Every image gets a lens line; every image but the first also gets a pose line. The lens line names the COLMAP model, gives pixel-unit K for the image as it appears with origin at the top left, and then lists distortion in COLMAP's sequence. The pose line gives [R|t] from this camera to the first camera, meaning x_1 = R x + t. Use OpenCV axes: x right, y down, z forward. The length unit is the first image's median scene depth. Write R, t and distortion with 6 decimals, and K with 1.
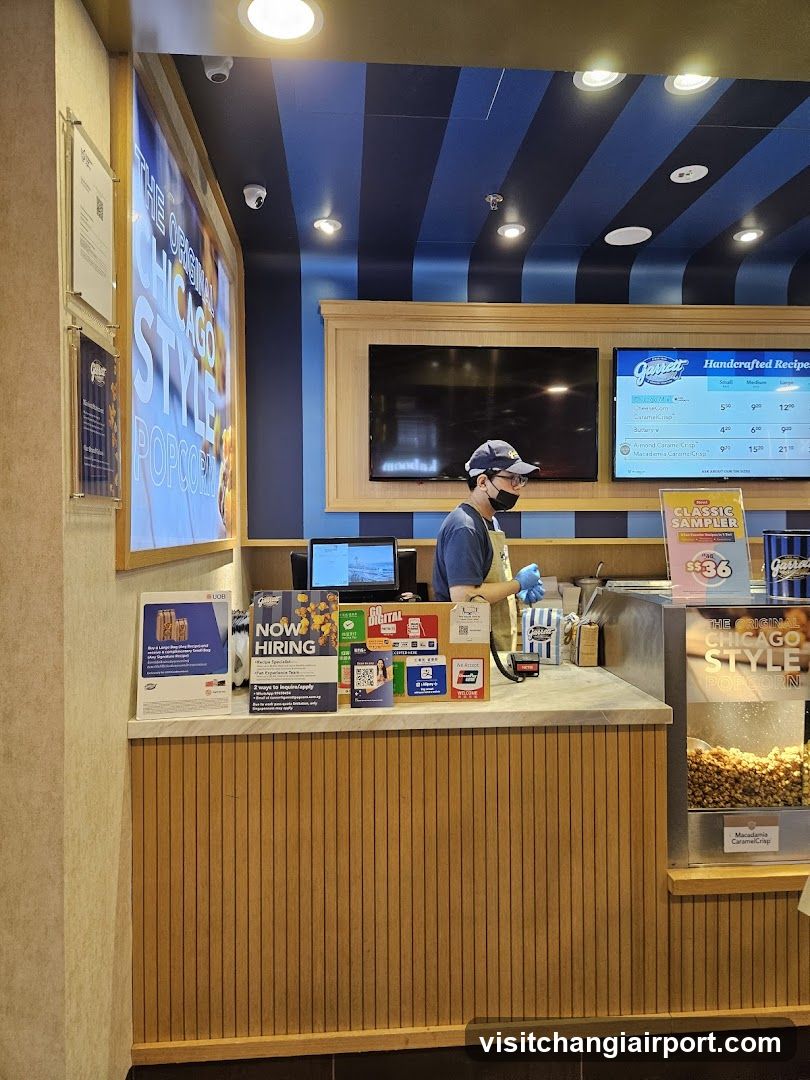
lens RADIAL K [[784.2, 0, 405.6], [0, 784.2, 519.8], [0, 0, 1]] dist [0.044121, -0.004659]
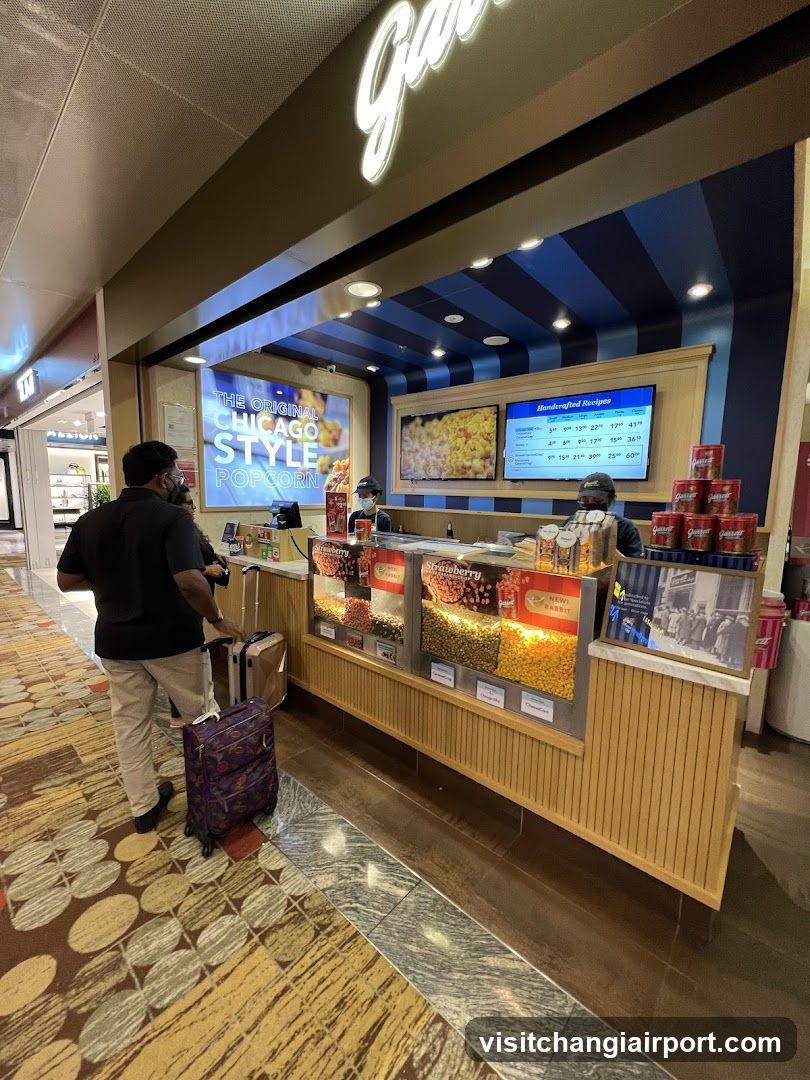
lens RADIAL K [[434.1, 0, 403.8], [0, 434.1, 542.9], [0, 0, 1]] dist [0.000235, -0.000113]
pose [[0.693620, 0.106606, -0.712409, 0.825064], [-0.019664, 0.991422, 0.129212, -0.031025], [0.720073, -0.075615, 0.689766, 0.147786]]
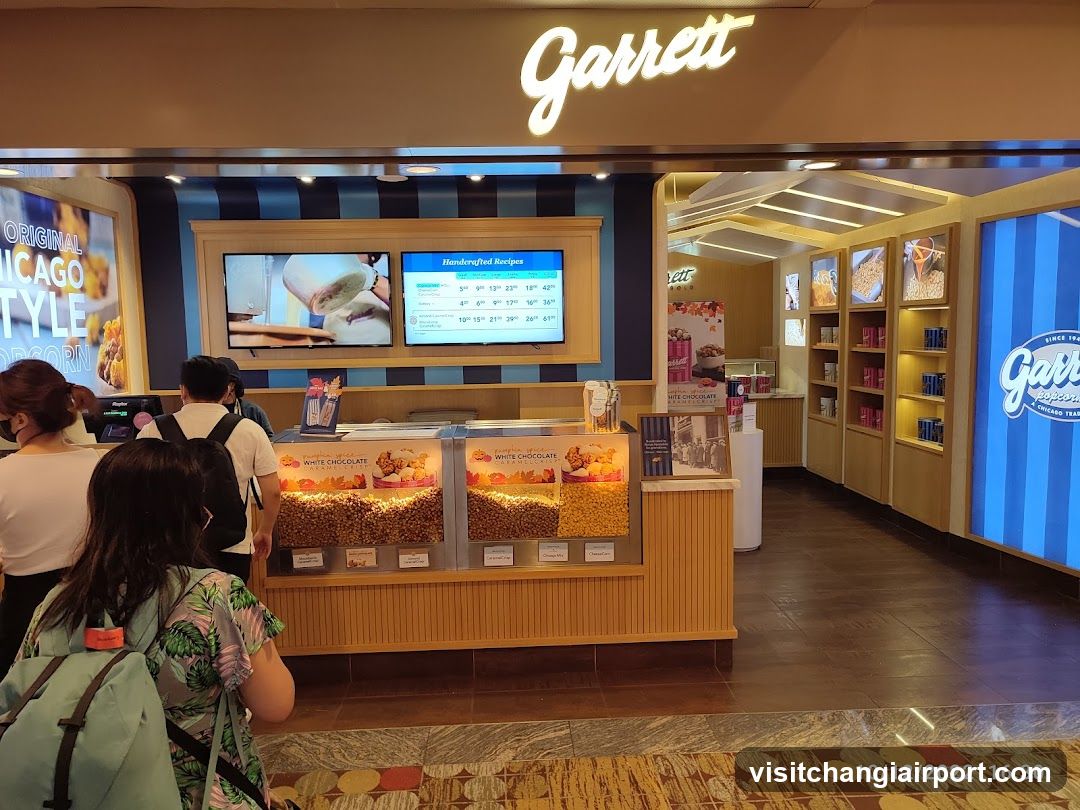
lens RADIAL K [[784.2, 0, 540.0], [0, 784.2, 405.0], [0, 0, 1]] dist [0.044121, -0.004659]
pose [[0.999644, -0.013546, -0.023005, 0.543415], [0.015818, 0.994700, 0.101596, -0.083919], [0.021507, -0.101924, 0.994560, -0.435788]]
